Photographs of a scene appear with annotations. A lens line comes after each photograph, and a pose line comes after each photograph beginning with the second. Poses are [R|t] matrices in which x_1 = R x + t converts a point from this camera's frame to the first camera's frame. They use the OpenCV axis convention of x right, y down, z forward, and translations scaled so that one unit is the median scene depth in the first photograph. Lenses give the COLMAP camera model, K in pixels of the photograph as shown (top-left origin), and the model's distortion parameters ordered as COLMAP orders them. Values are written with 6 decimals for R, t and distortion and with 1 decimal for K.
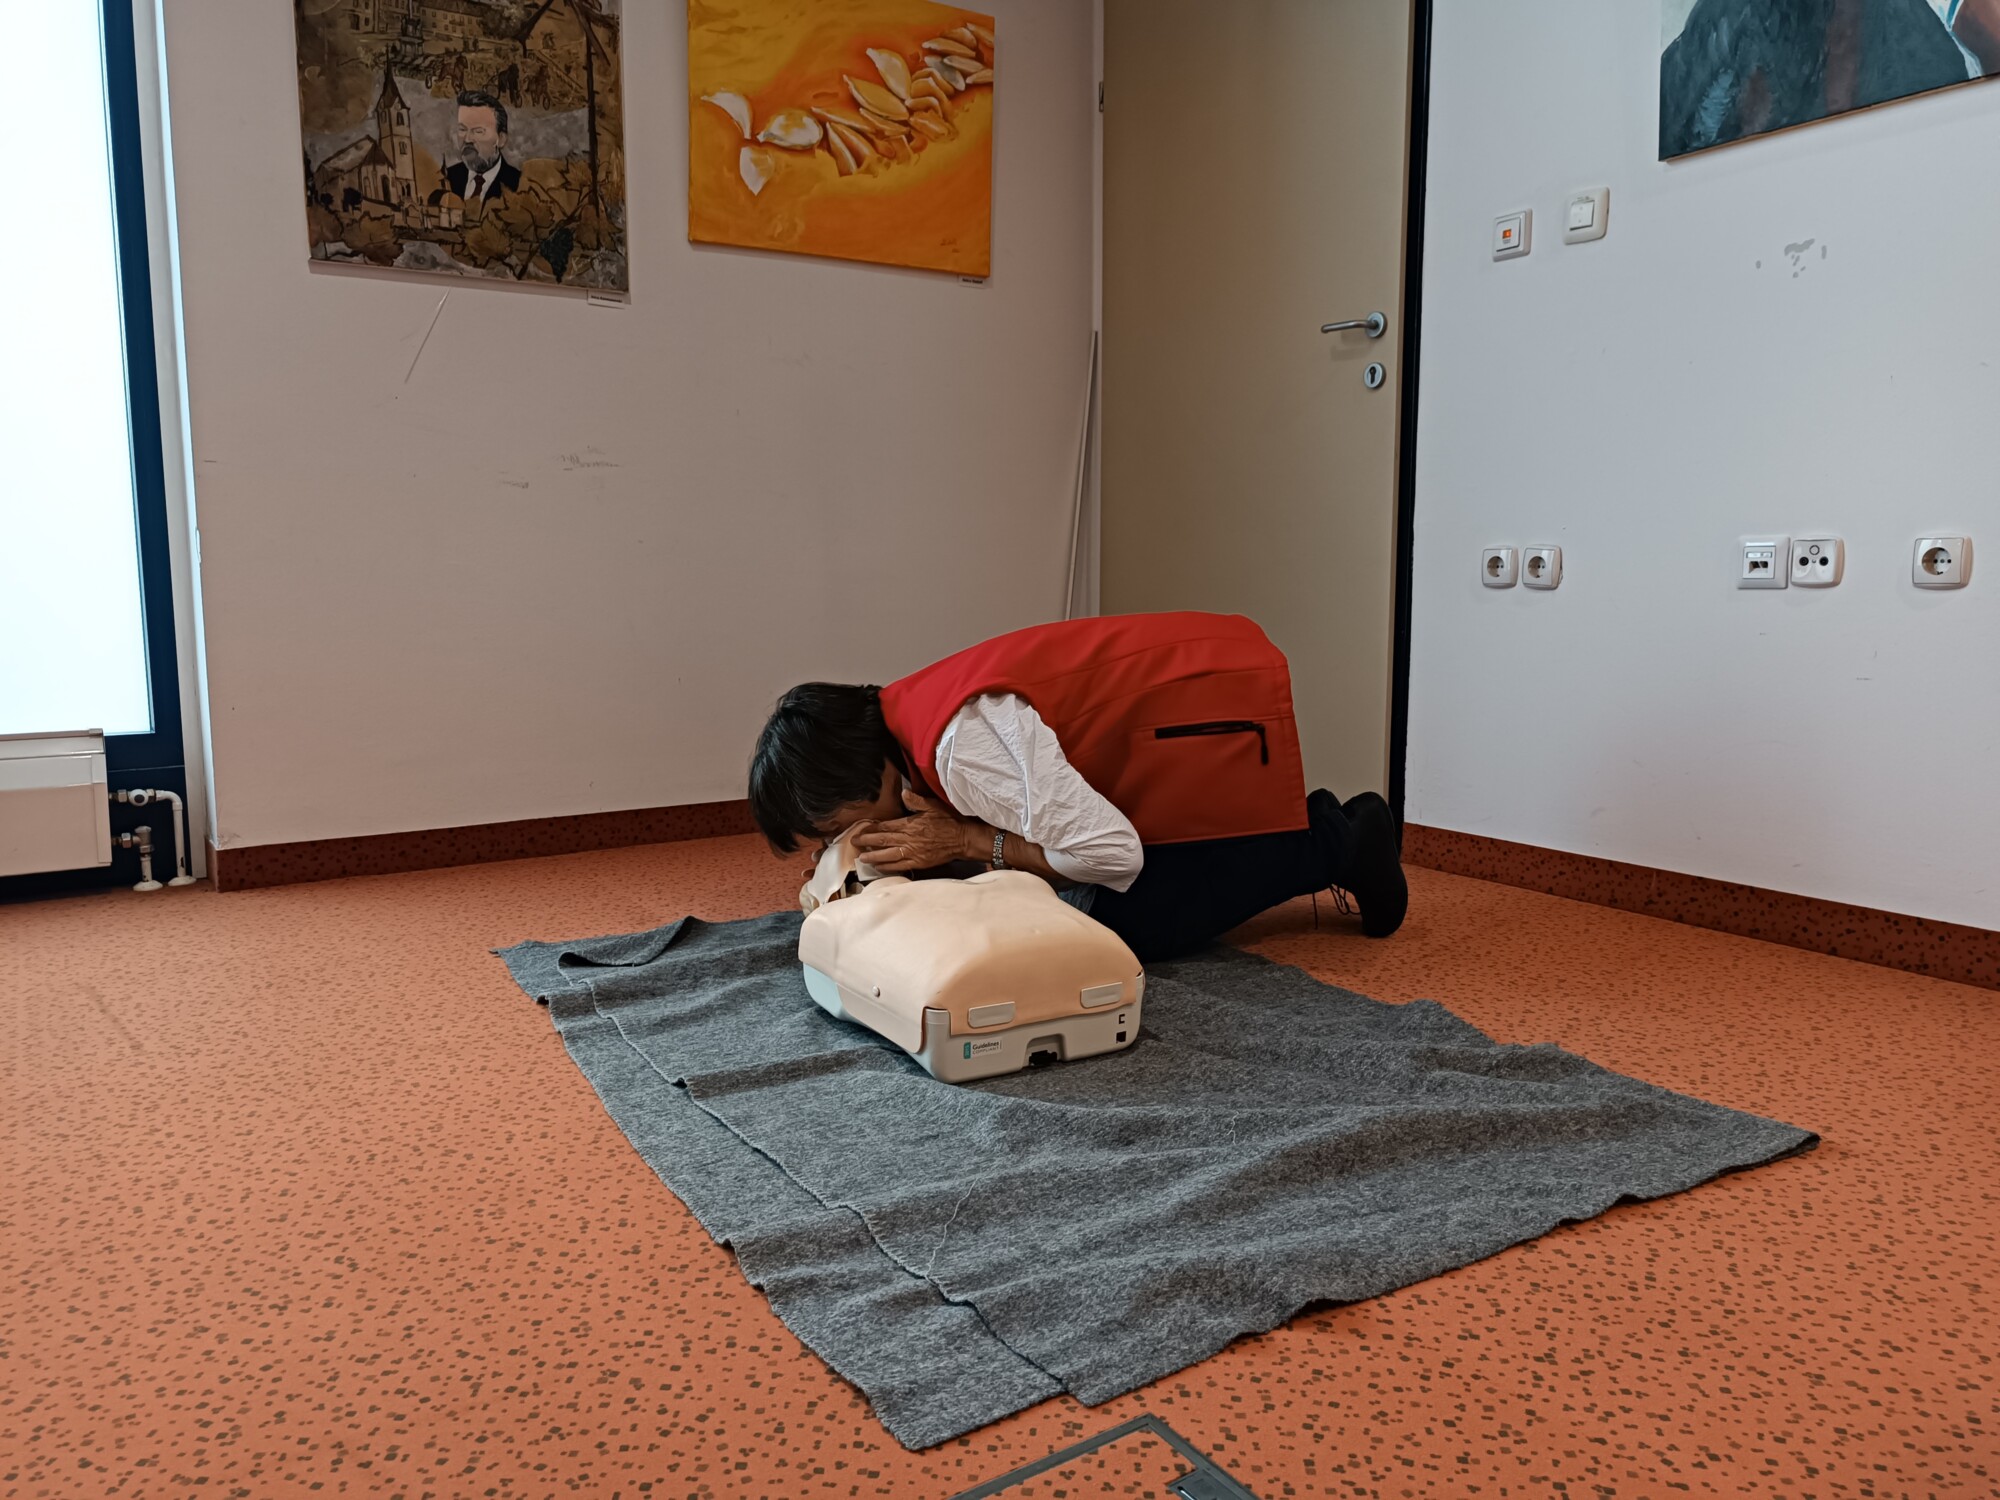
lens RADIAL K [[1478.6, 0, 1000.0], [0, 1478.6, 750.0], [0, 0, 1]] dist [0.010012, 0.000944]
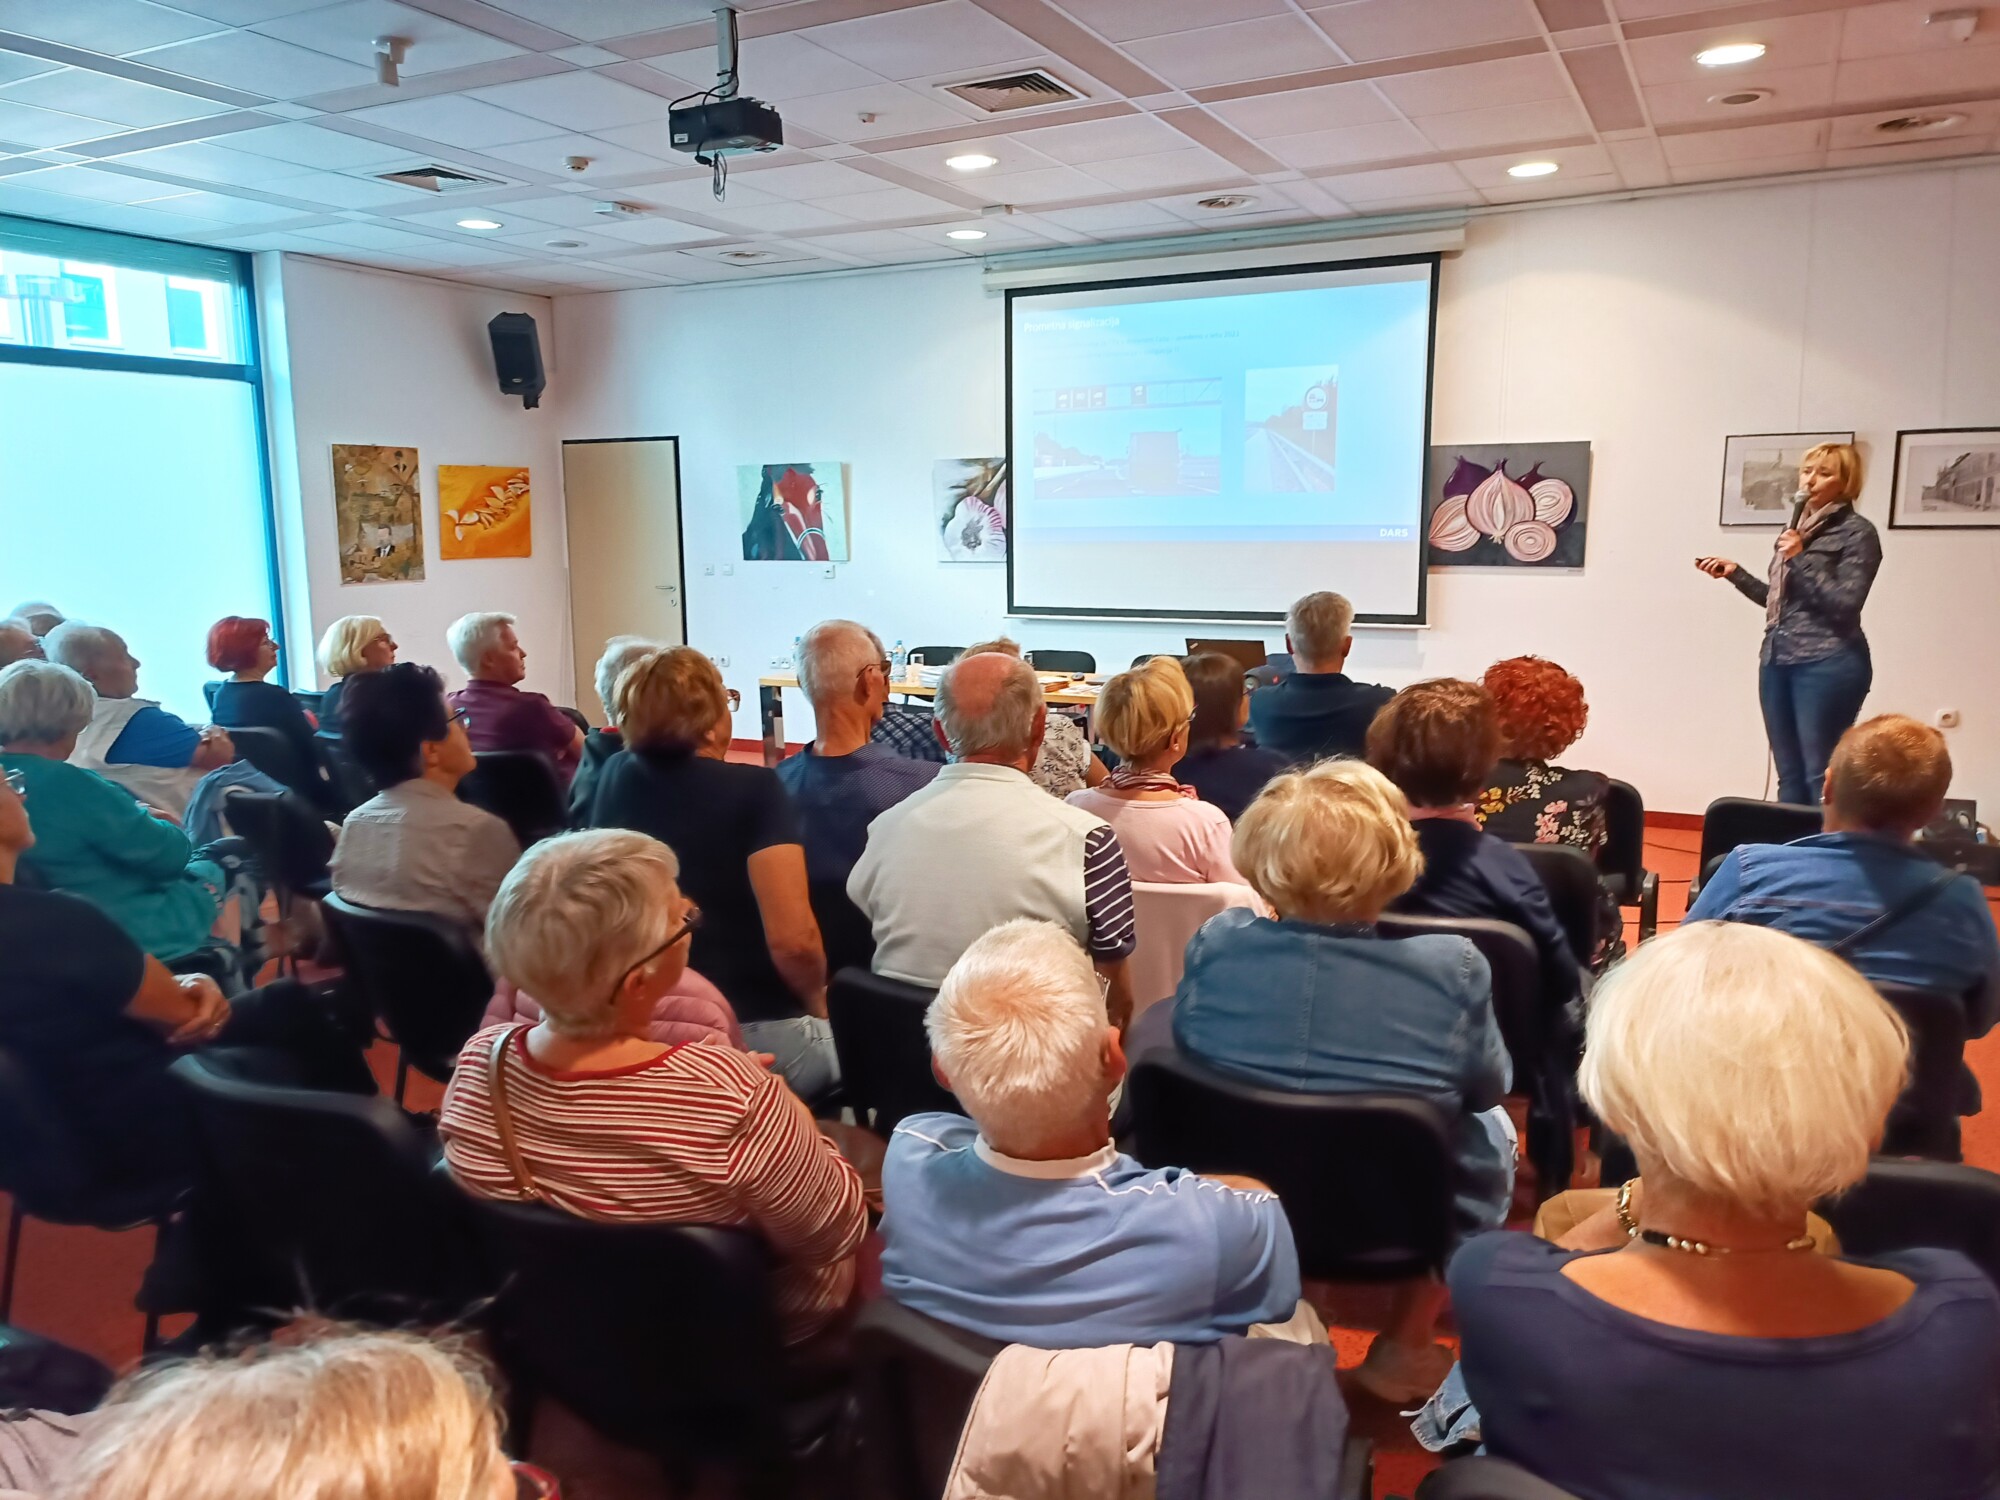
lens RADIAL K [[1478.6, 0, 1000.0], [0, 1478.6, 750.0], [0, 0, 1]] dist [0.010012, 0.000944]
pose [[0.877622, -0.085190, 0.471723, -0.693953], [0.070247, 0.996314, 0.049235, -0.031261], [-0.474179, -0.010073, 0.880371, -2.262106]]
